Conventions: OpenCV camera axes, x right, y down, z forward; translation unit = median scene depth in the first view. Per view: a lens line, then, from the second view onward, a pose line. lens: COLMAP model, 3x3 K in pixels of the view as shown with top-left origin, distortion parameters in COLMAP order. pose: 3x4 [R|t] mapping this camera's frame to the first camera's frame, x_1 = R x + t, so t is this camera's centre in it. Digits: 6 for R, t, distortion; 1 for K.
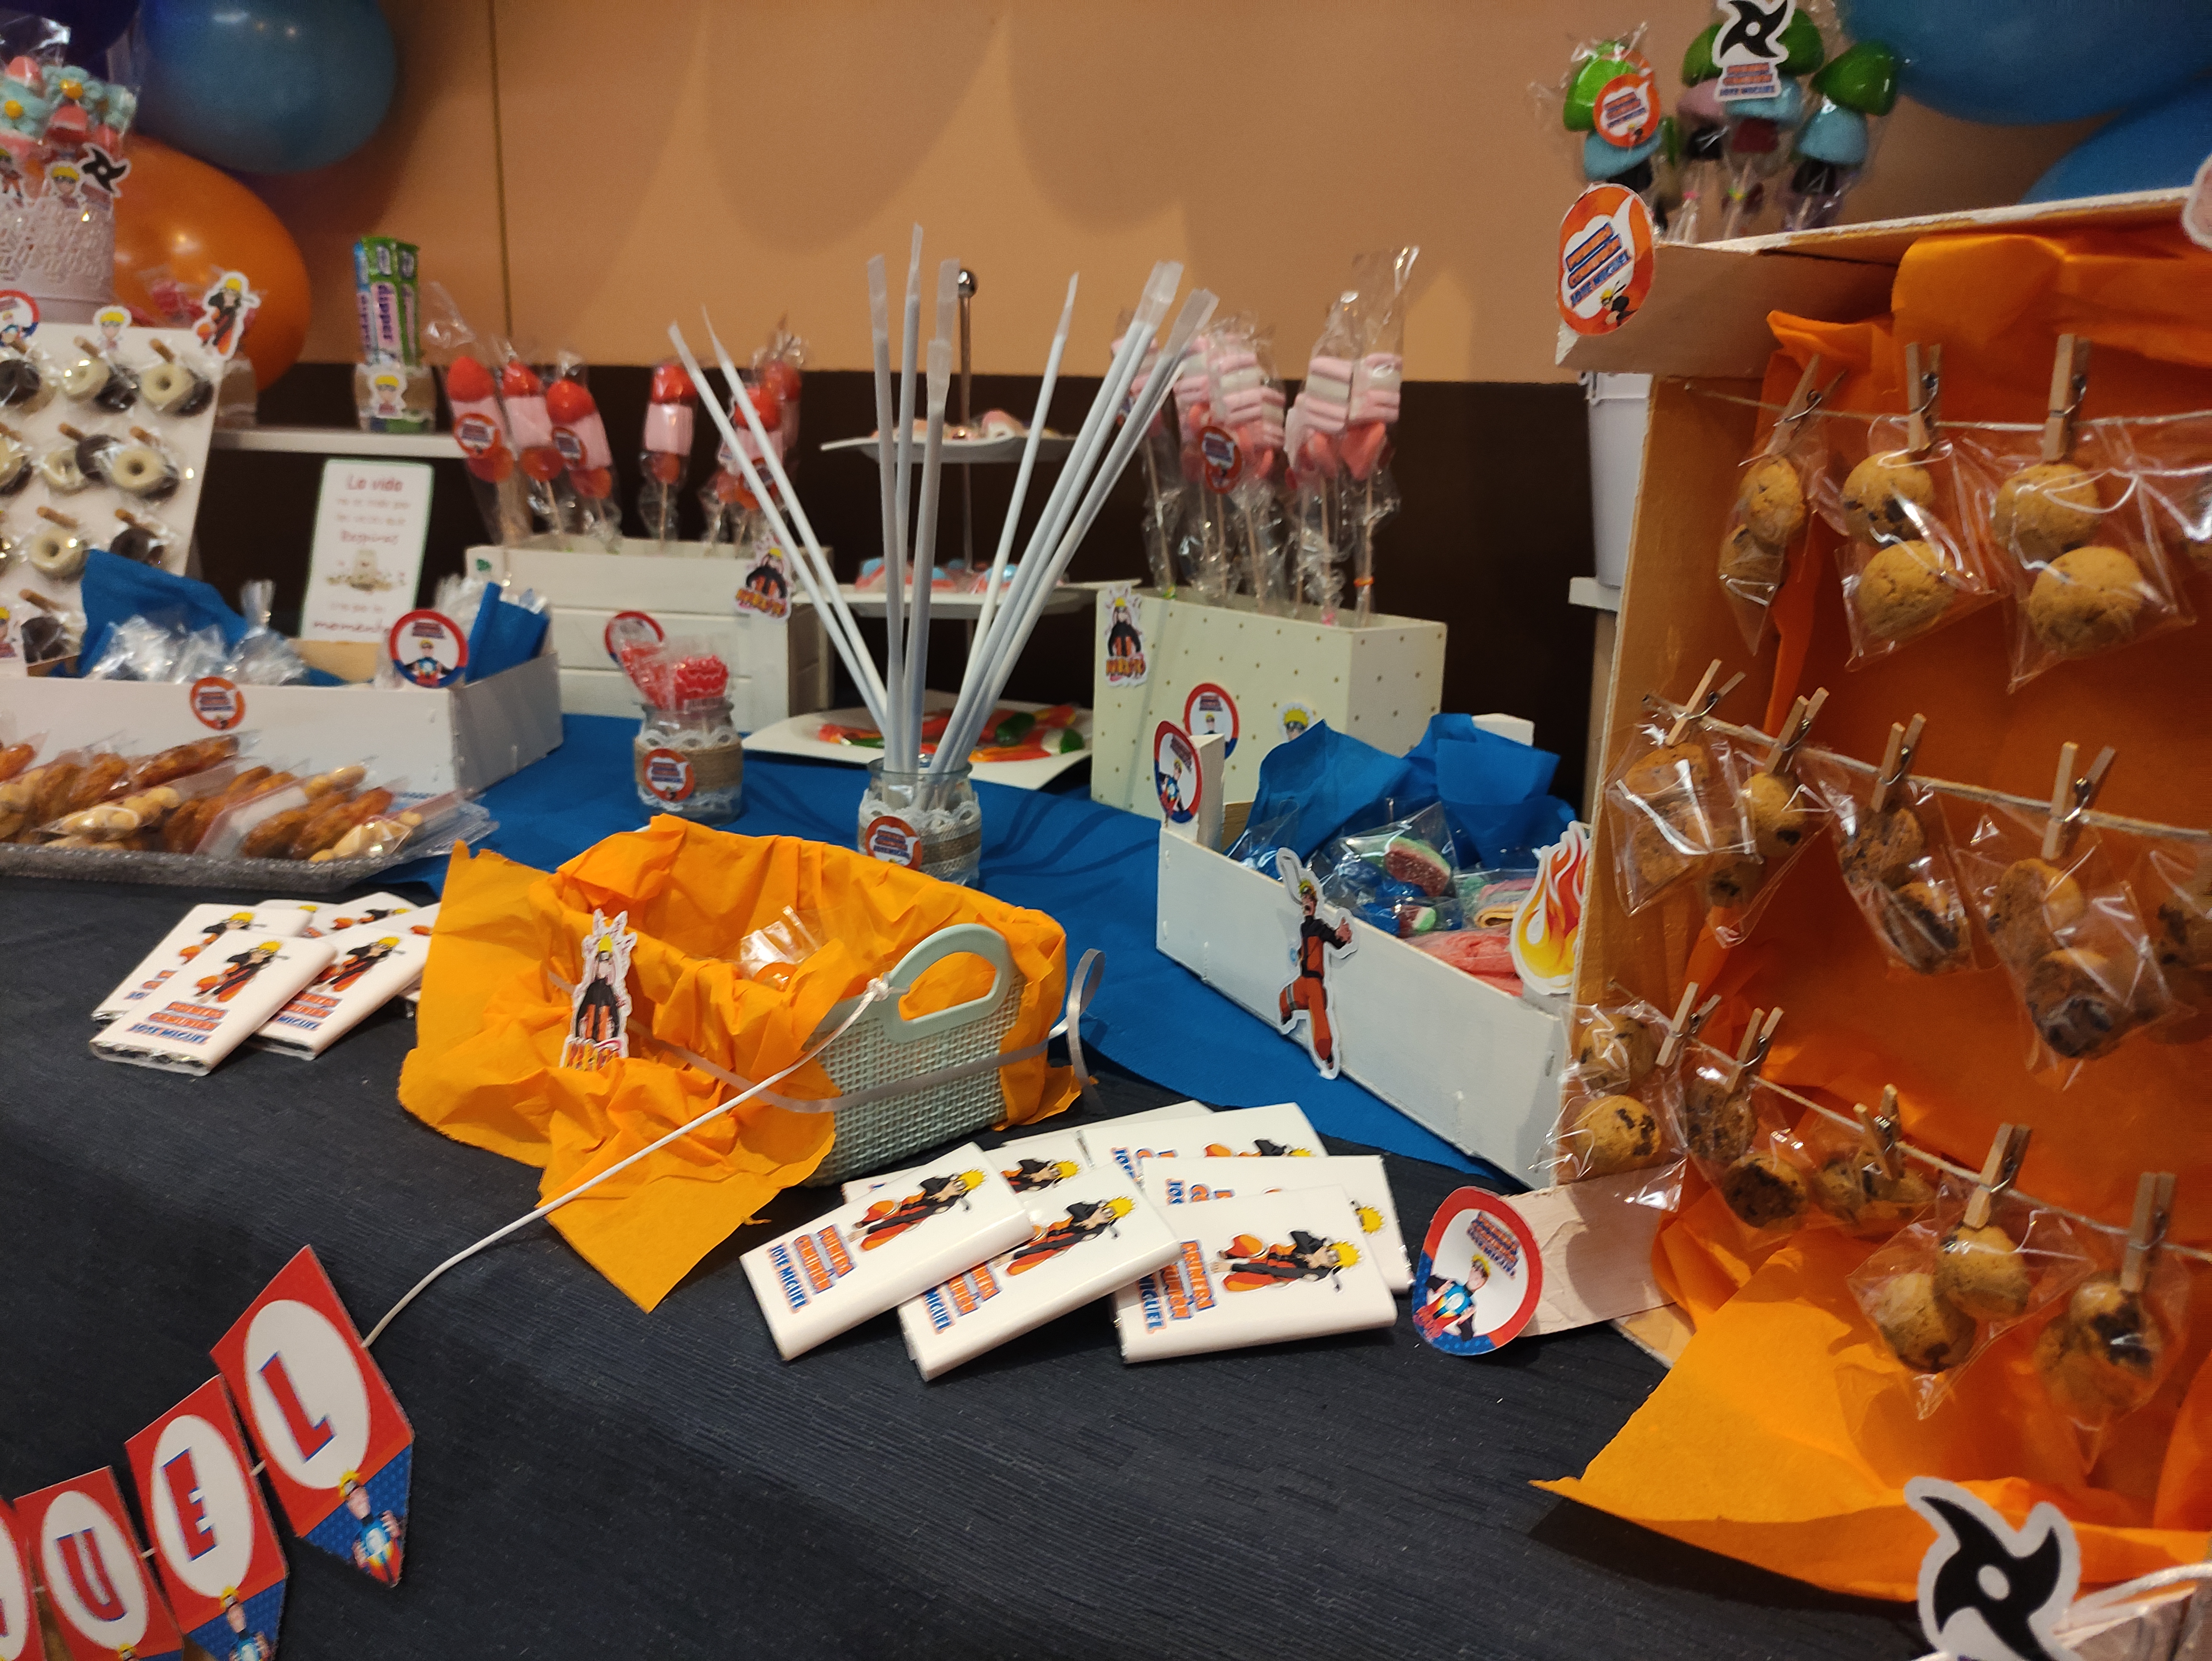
lens RADIAL K [[1642.6, 0, 1100.5], [0, 1642.6, 820.4], [0, 0, 1]] dist [0.043404, -0.032939]
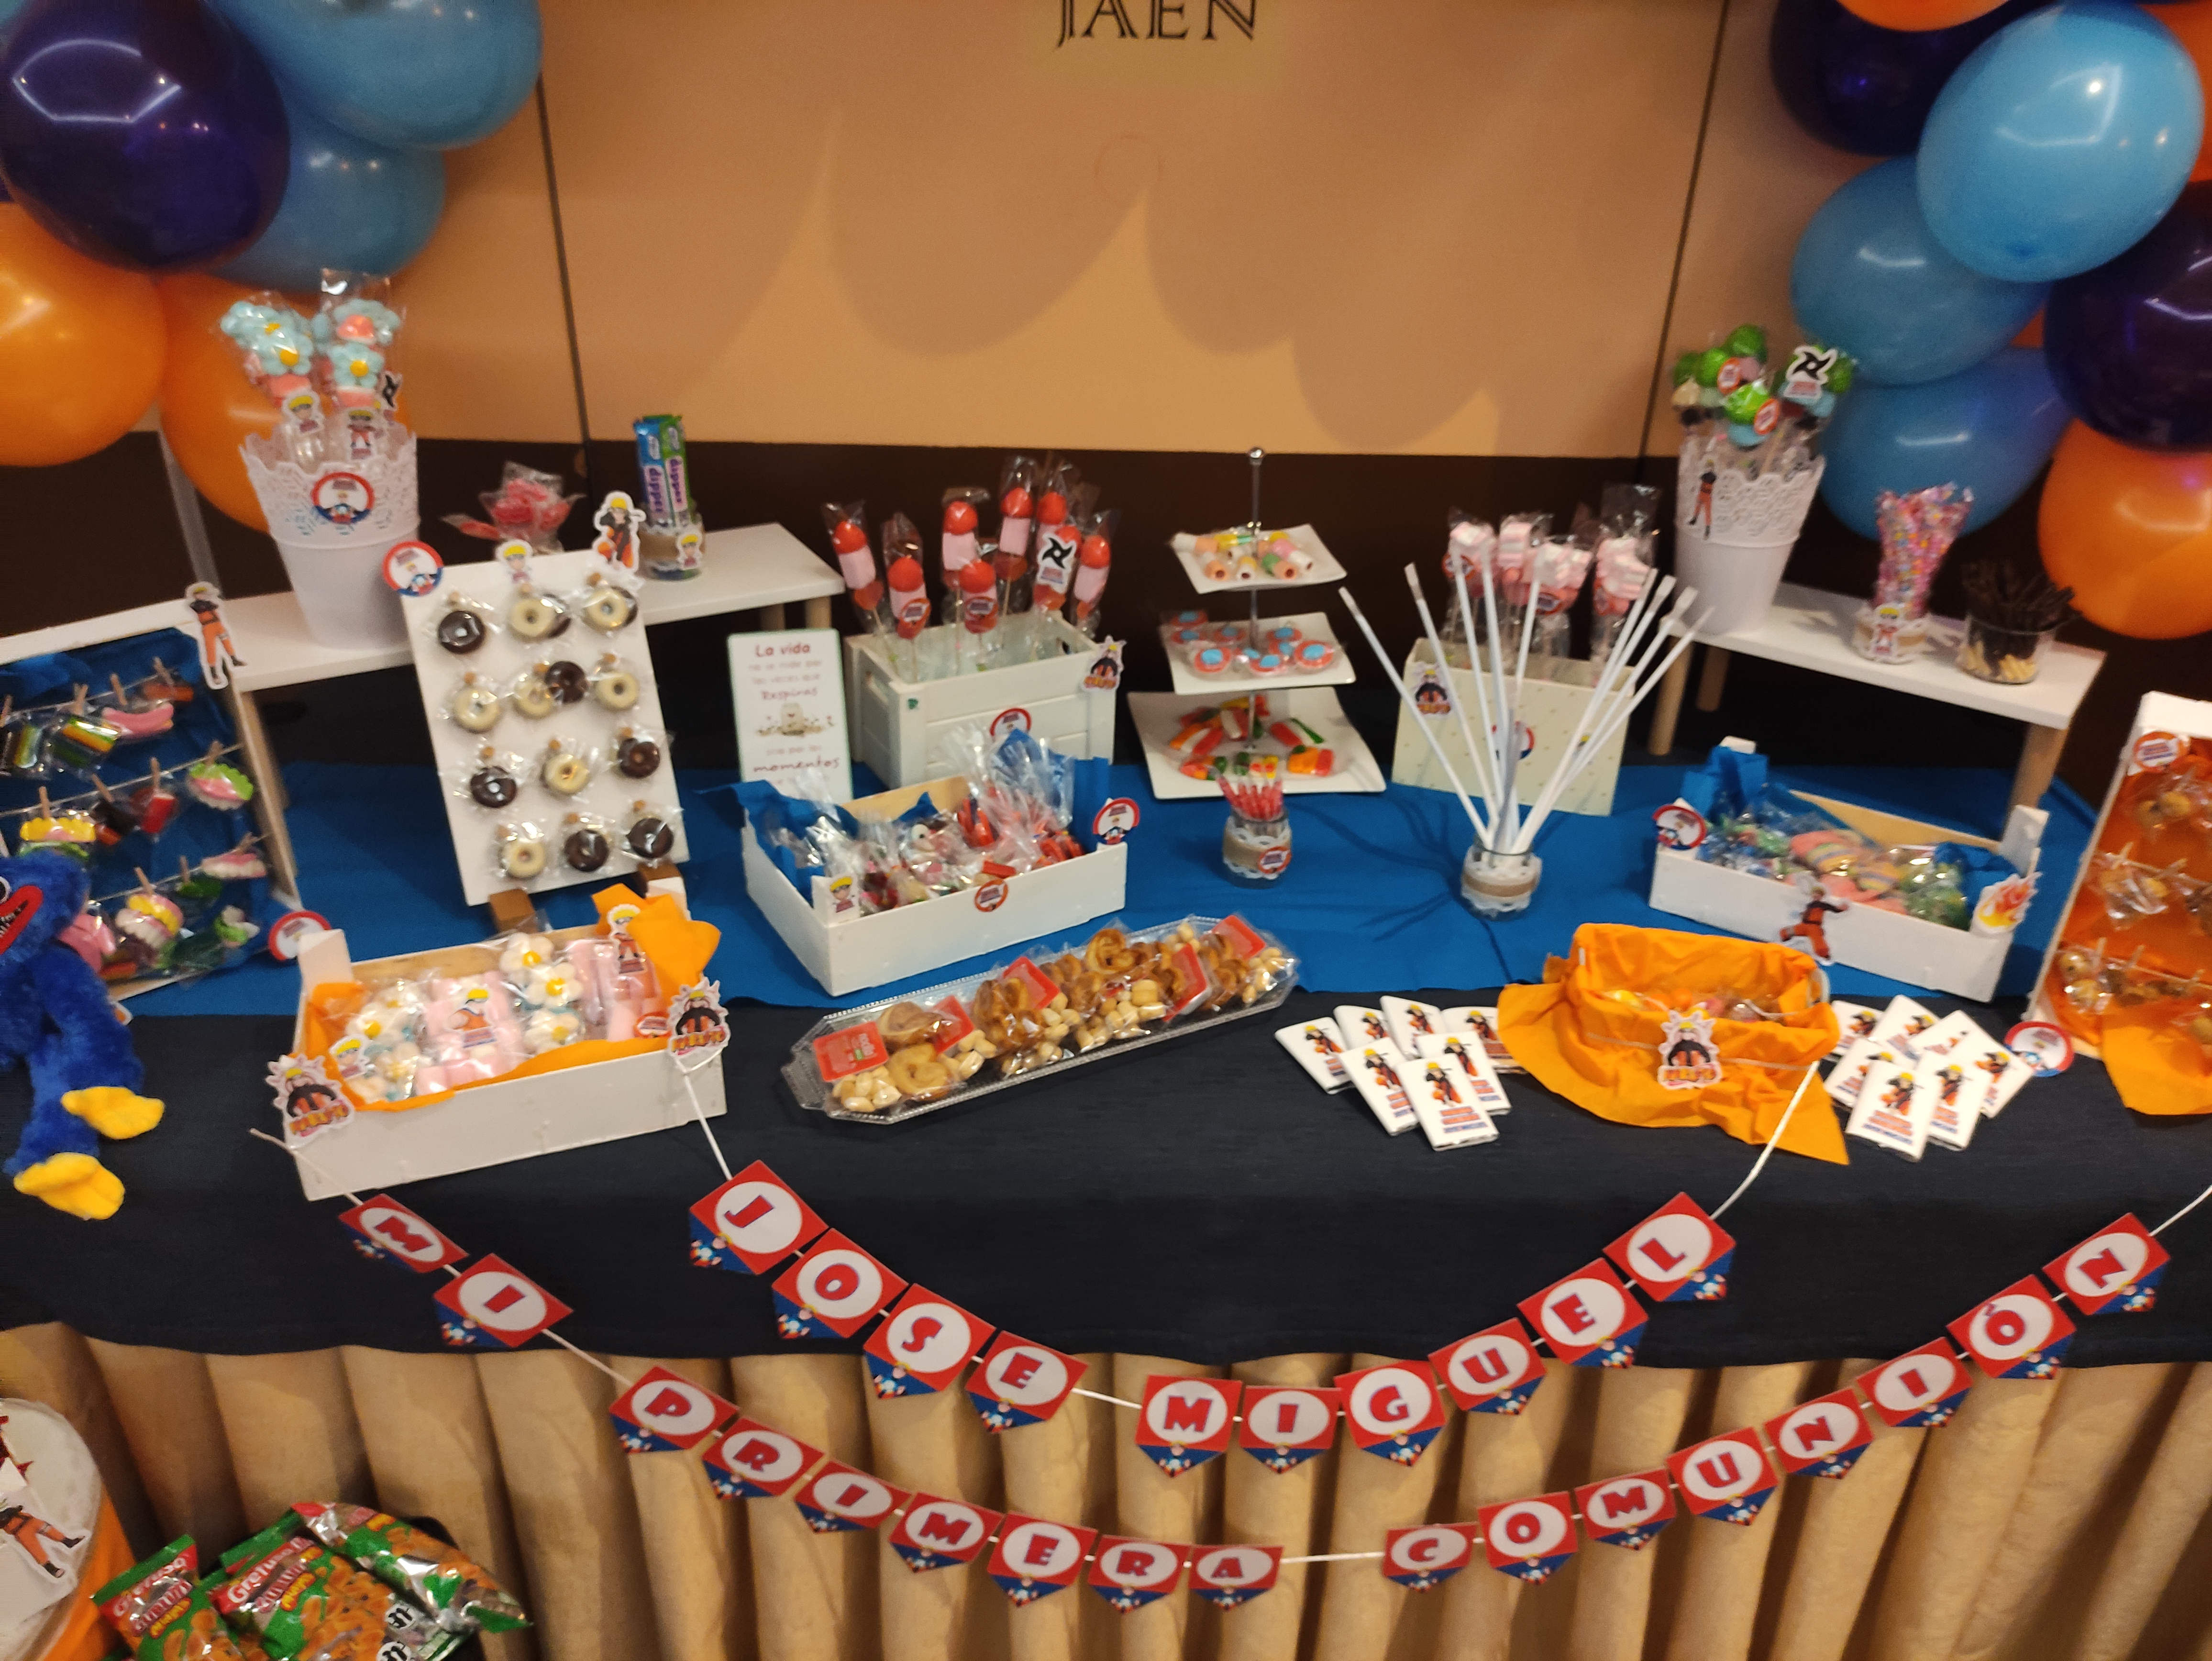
lens RADIAL K [[1642.6, 0, 1100.5], [0, 1642.6, 820.4], [0, 0, 1]] dist [0.043404, -0.032939]
pose [[0.839827, -0.271262, 0.470221, -0.858559], [0.133543, 0.942819, 0.305383, -0.430216], [-0.526172, -0.193674, 0.828030, -0.167241]]
